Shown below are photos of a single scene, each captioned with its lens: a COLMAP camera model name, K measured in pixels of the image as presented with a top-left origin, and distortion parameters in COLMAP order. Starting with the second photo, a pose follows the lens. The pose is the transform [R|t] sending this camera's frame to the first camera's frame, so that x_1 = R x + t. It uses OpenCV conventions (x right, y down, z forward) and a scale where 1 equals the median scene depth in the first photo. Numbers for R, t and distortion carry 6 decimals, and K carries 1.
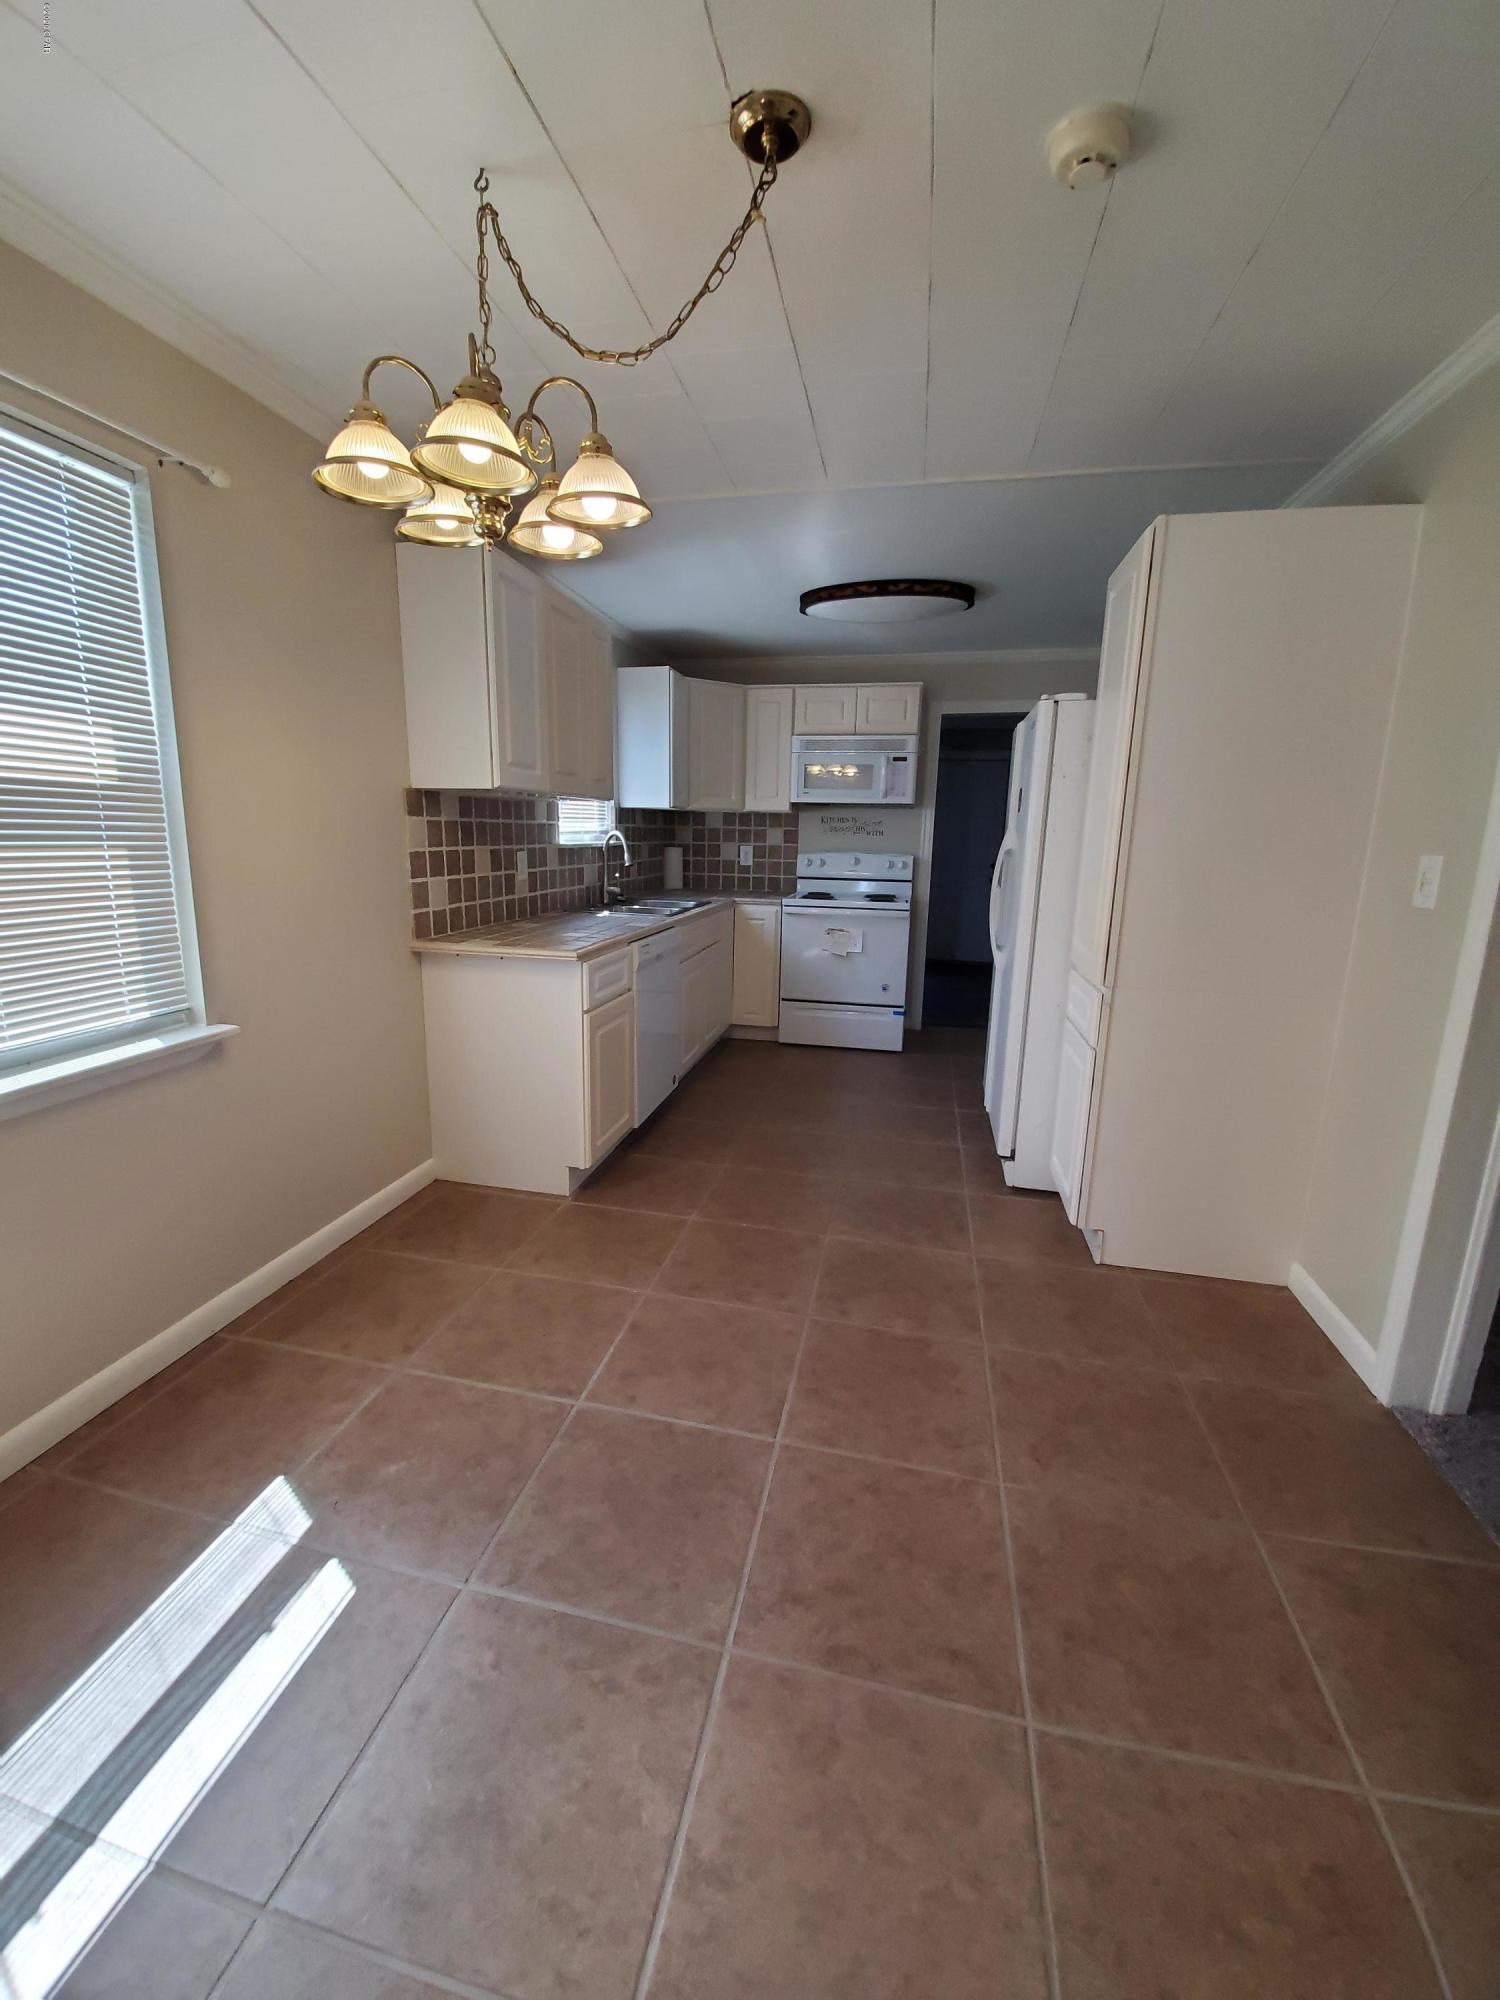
lens RADIAL K [[799.9, 0, 750.0], [0, 799.9, 1000.0], [0, 0, 1]] dist [0.024565, -0.024626]
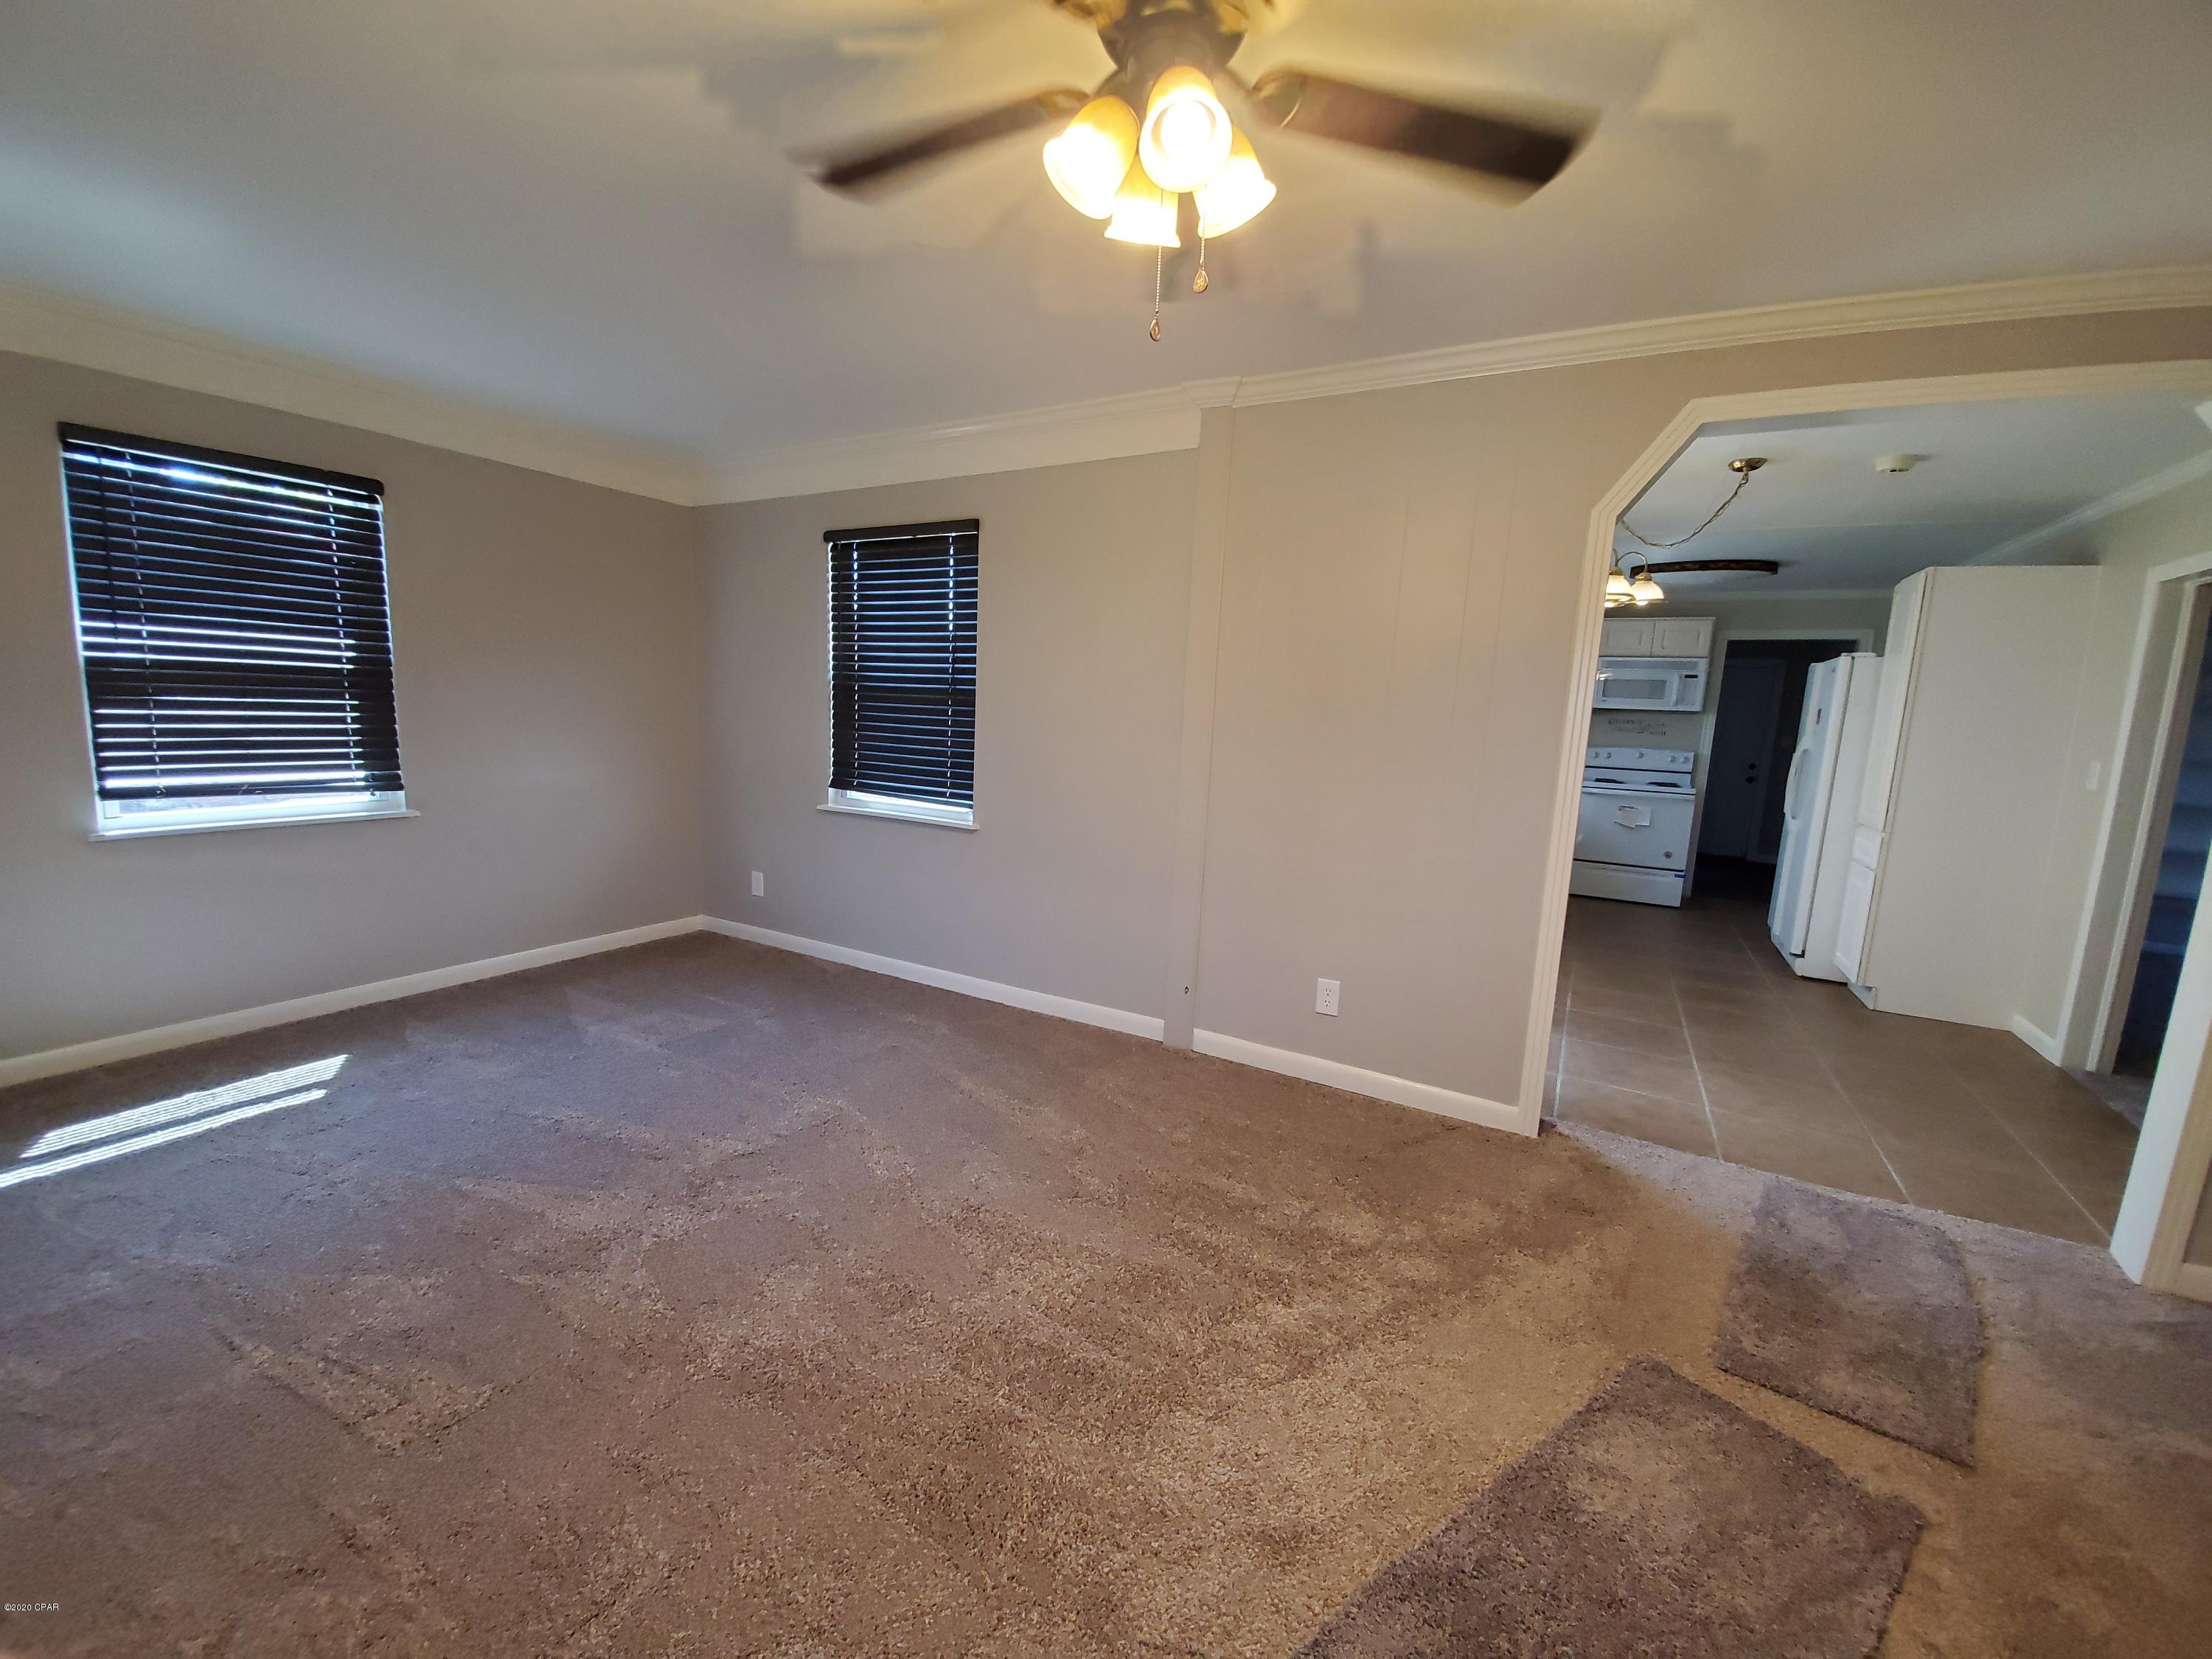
lens RADIAL K [[884.7, 0, 1095.1], [0, 884.7, 845.5], [0, 0, 1]] dist [0.024565, -0.024626]
pose [[0.953060, 0.068265, -0.294985, -0.284029], [-0.087124, 0.994878, -0.051254, 0.122337], [0.289975, 0.074548, 0.954126, -0.609445]]
